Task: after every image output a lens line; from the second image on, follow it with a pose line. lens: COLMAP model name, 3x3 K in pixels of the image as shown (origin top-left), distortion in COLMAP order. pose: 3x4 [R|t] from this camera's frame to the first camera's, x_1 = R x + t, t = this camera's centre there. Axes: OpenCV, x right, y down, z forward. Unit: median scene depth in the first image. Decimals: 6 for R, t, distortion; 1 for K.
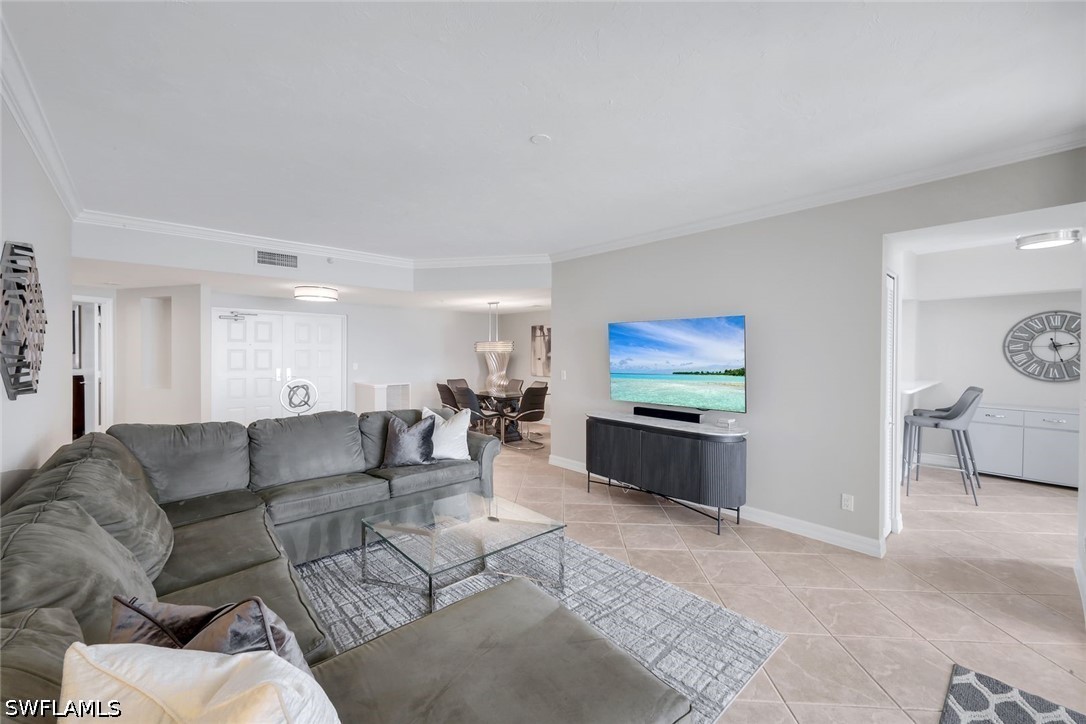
lens RADIAL K [[437.6, 0, 542.0], [0, 437.6, 355.8], [0, 0, 1]] dist [-0.001345, 0.000060]
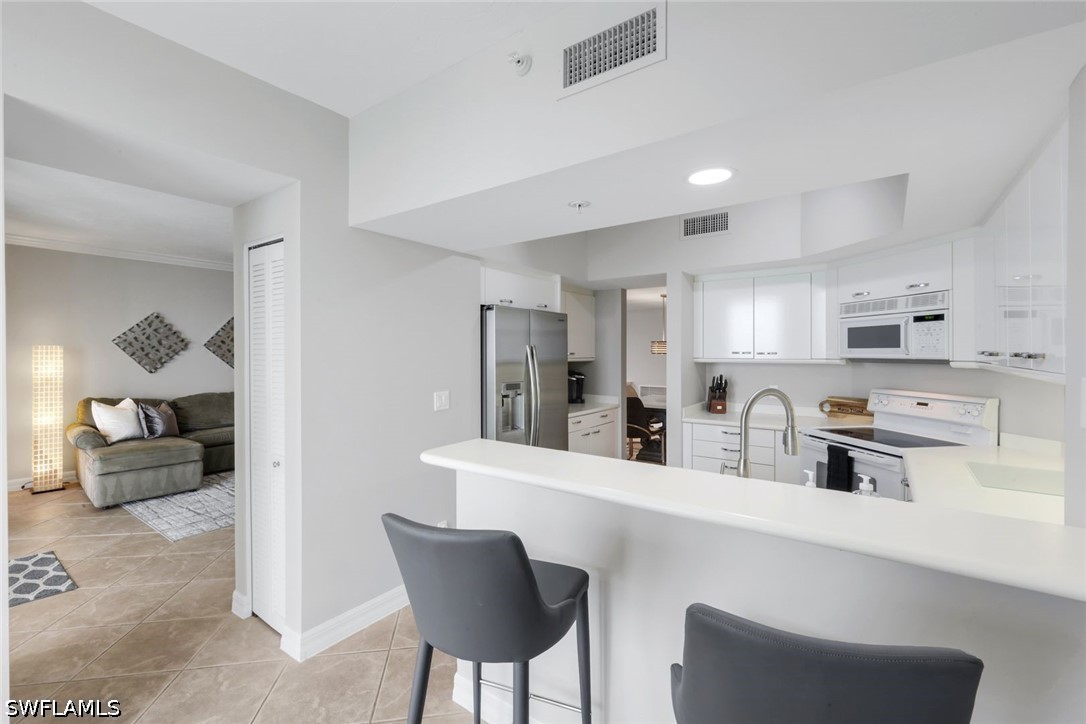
lens RADIAL K [[468.7, 0, 541.4], [0, 468.7, 354.9], [0, 0, 1]] dist [-0.000179, -0.000209]
pose [[0.205764, 0.003283, -0.978596, 1.039132], [-0.008983, 0.999959, 0.001466, -0.008831], [0.978560, 0.008489, 0.205785, 0.822379]]
